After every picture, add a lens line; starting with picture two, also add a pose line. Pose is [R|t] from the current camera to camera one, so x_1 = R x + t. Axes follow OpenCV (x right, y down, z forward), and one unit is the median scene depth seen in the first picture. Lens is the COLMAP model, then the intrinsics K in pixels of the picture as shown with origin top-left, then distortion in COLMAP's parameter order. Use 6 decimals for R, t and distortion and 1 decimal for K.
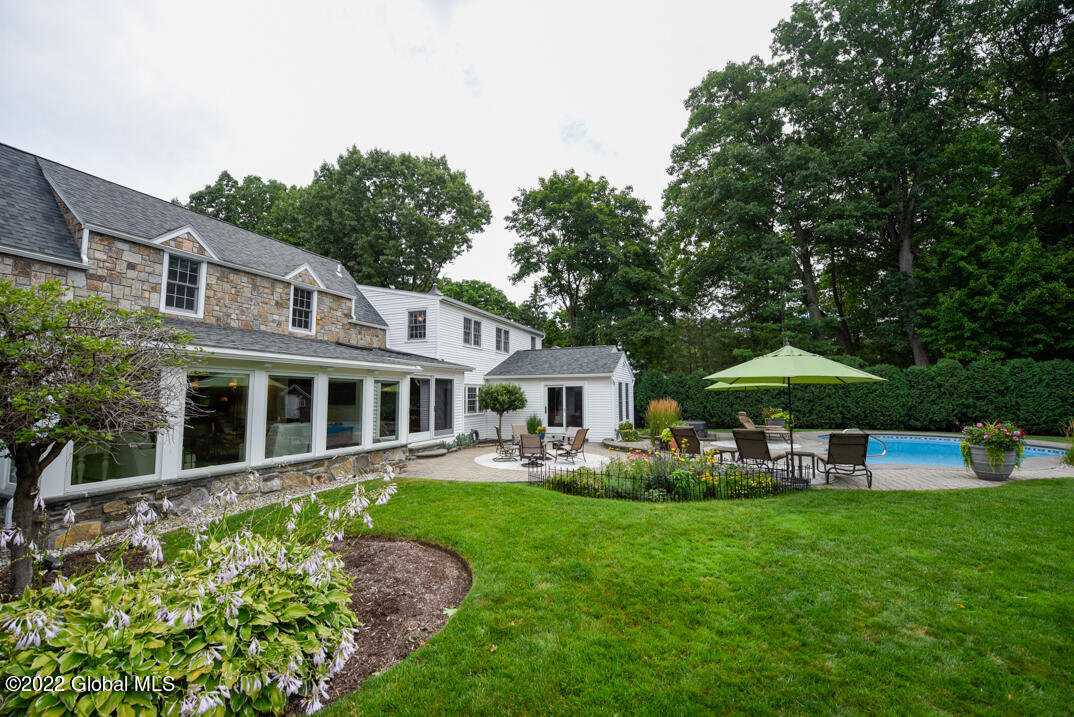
lens RADIAL K [[430.3, 0, 541.3], [0, 430.3, 358.7], [0, 0, 1]] dist [0.003938, -0.001167]
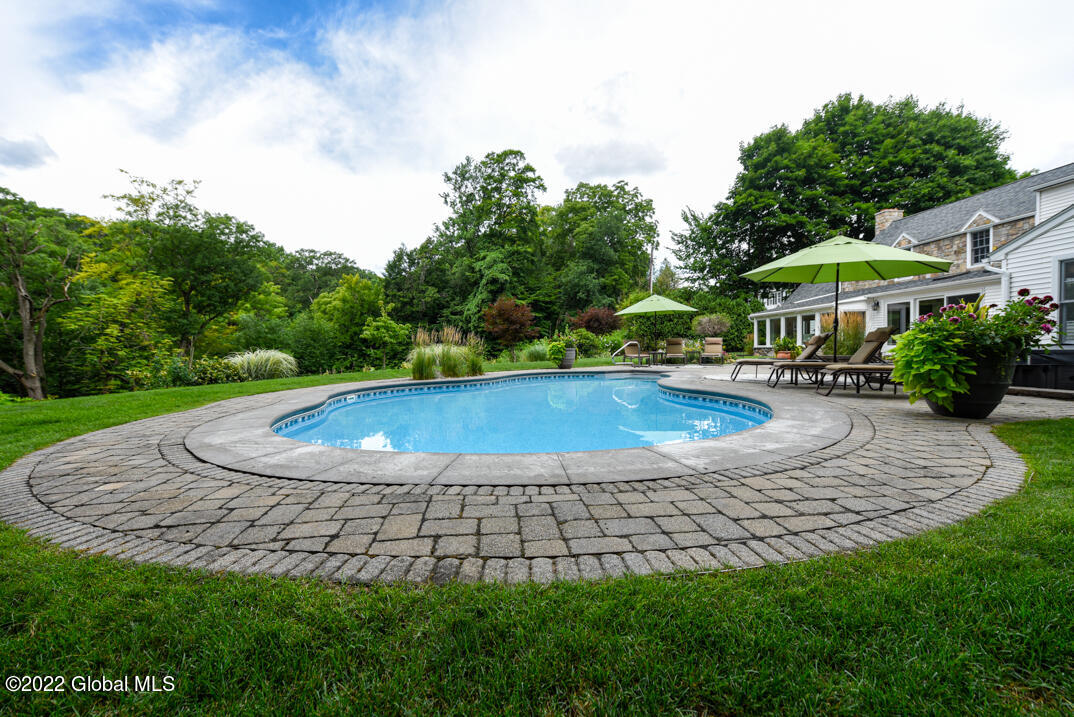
lens RADIAL K [[456.0, 0, 532.7], [0, 456.0, 357.9], [0, 0, 1]] dist [-0.000400, -0.000821]
pose [[-0.889473, 0.030706, -0.455956, 1.556613], [0.065842, 0.995941, -0.061375, 0.257765], [0.452221, -0.084612, -0.887884, 1.971337]]
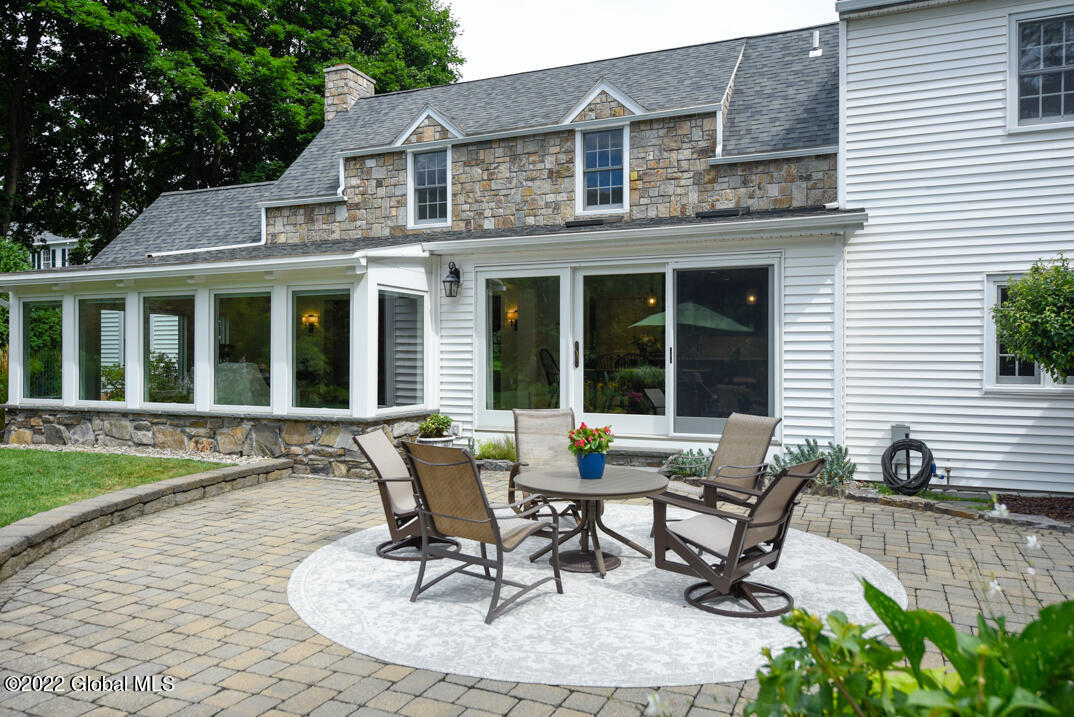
lens RADIAL K [[776.7, 0, 538.5], [0, 776.7, 355.9], [0, 0, 1]] dist [-0.000255, -0.000128]
pose [[-0.012157, -0.001030, -0.999926, 0.518459], [0.089062, 0.996024, -0.002109, 0.139900], [0.995952, -0.089081, -0.012017, 1.147601]]
